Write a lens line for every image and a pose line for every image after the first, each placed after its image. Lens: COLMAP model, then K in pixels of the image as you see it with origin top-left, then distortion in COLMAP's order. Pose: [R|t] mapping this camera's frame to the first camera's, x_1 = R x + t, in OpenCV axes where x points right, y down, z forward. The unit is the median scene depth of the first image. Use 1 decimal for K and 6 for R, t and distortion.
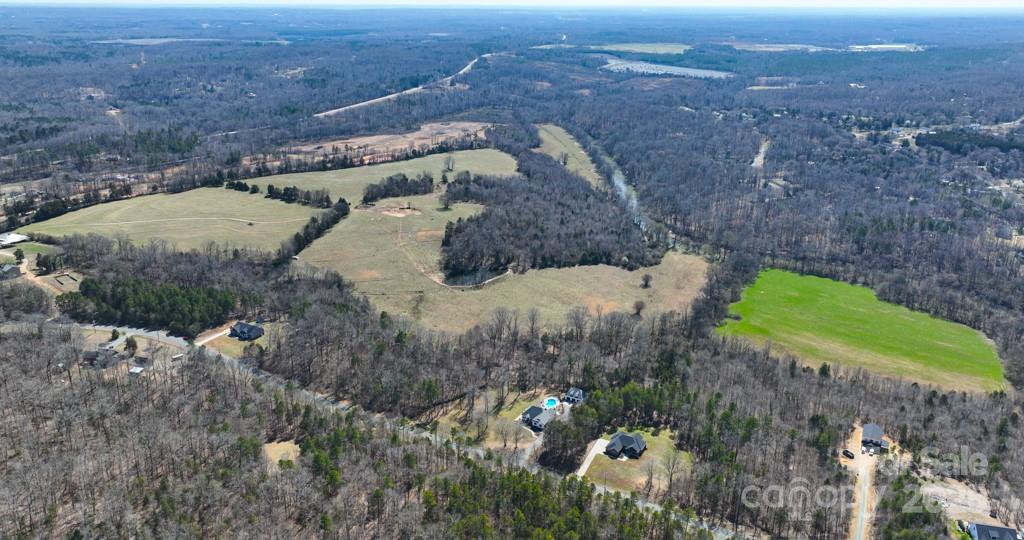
lens RADIAL K [[744.9, 0, 495.4], [0, 744.9, 269.3], [0, 0, 1]] dist [0.000111, 0.000453]
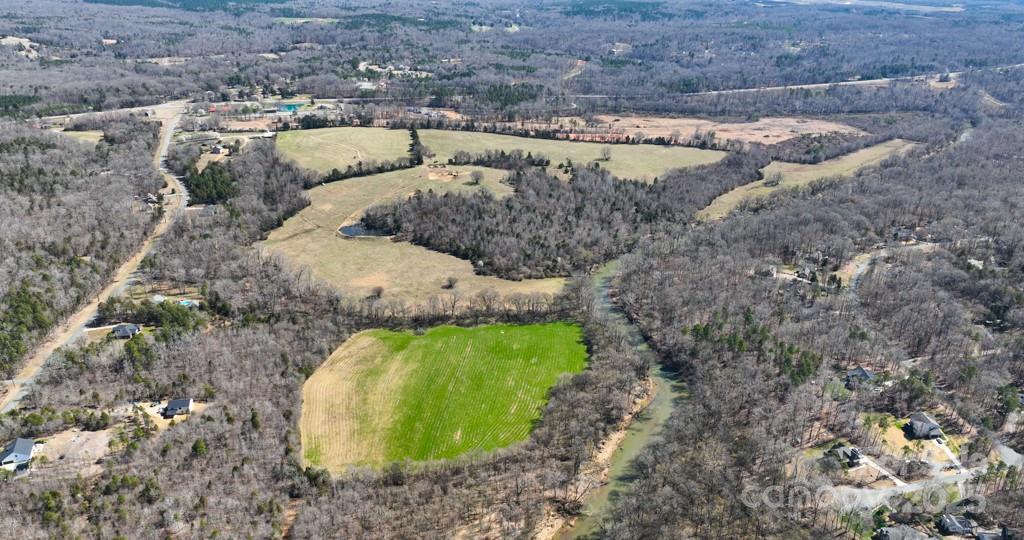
lens RADIAL K [[744.9, 0, 495.4], [0, 744.9, 269.3], [0, 0, 1]] dist [0.000111, 0.000453]
pose [[0.568243, 0.318579, -0.758688, 0.978559], [-0.273766, 0.942682, 0.190795, -0.209956], [0.775985, 0.099285, 0.622888, 0.376171]]
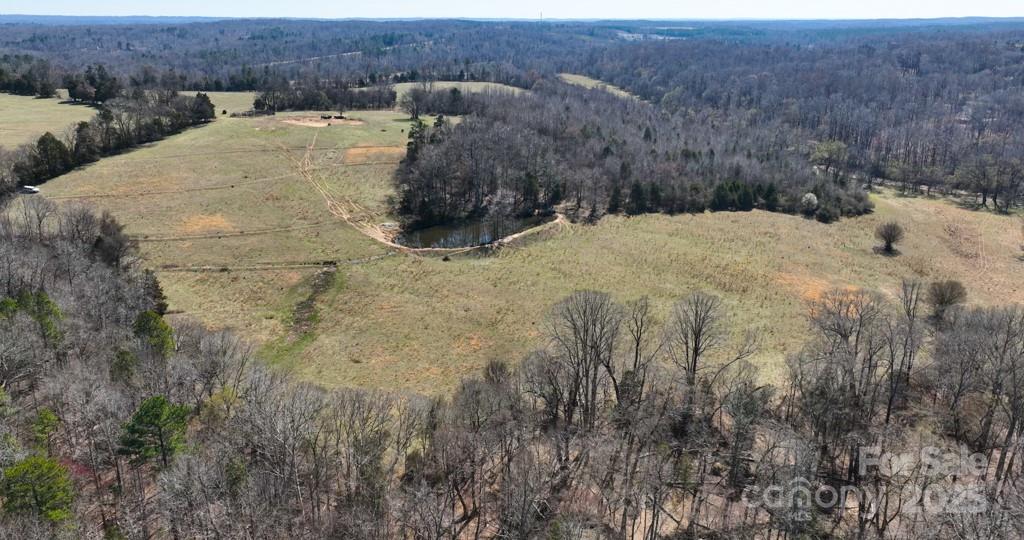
lens RADIAL K [[749.6, 0, 512.0], [0, 749.6, 270.0], [0, 0, 1]] dist [-0.009445, -0.000148]
pose [[0.999301, -0.009742, 0.036103, -0.021730], [0.010464, 0.999748, -0.019870, 0.037087], [-0.035900, 0.020234, 0.999151, 0.560023]]
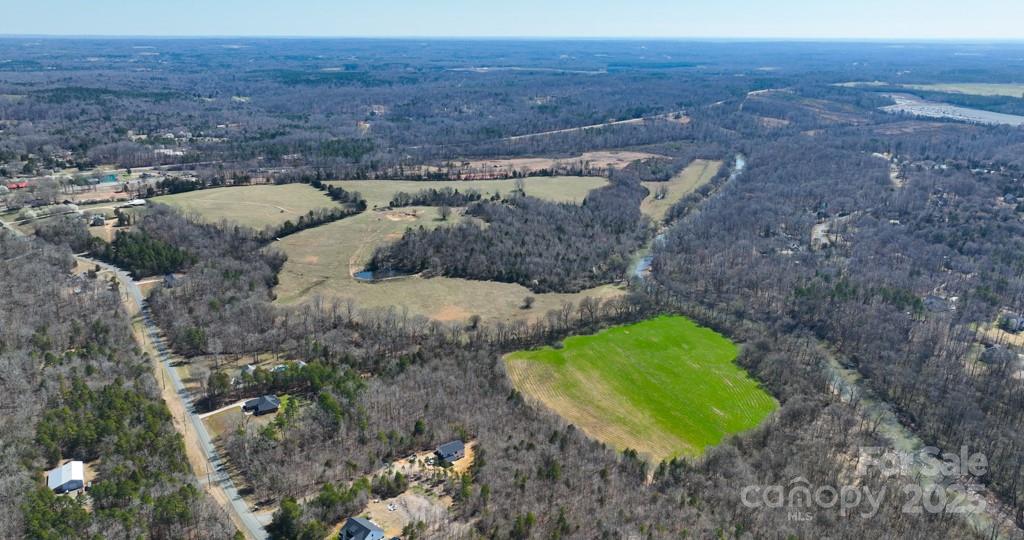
lens RADIAL K [[744.9, 0, 495.4], [0, 744.9, 269.3], [0, 0, 1]] dist [0.000111, 0.000453]
pose [[0.879111, 0.141077, -0.455260, 0.596128], [-0.159244, 0.987238, -0.001575, -0.020824], [0.449228, 0.073882, 0.890357, 0.054238]]
